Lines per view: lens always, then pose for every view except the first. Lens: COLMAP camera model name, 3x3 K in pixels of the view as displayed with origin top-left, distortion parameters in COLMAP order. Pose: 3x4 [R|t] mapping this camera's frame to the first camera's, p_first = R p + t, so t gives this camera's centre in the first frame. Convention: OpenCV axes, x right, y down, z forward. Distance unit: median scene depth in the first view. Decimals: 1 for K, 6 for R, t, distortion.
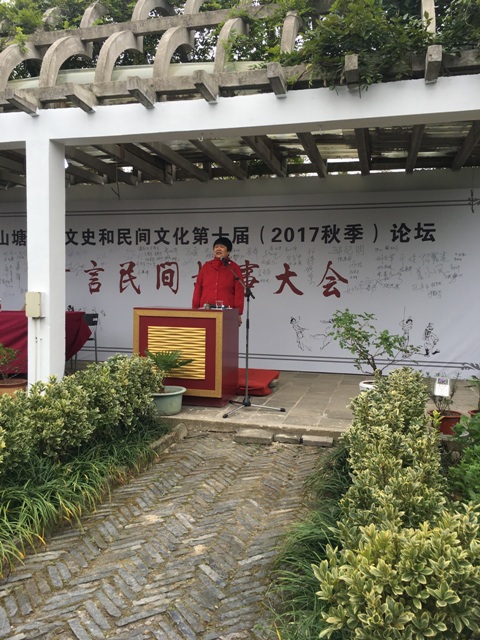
lens RADIAL K [[538.9, 0, 237.2], [0, 538.9, 319.9], [0, 0, 1]] dist [0.069650, -0.088774]
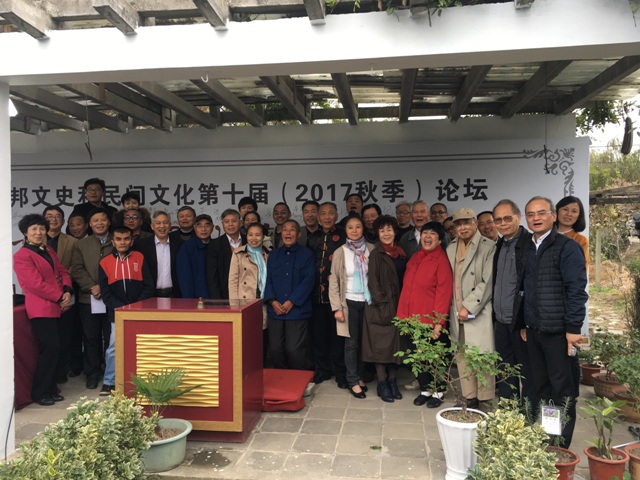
lens RADIAL K [[538.9, 0, 320.0], [0, 538.9, 236.8], [0, 0, 1]] dist [0.069650, -0.088774]
pose [[0.990893, -0.025703, 0.132177, -0.015683], [0.030313, 0.998996, -0.032979, -0.088545], [-0.131197, 0.036686, 0.990677, 0.254107]]
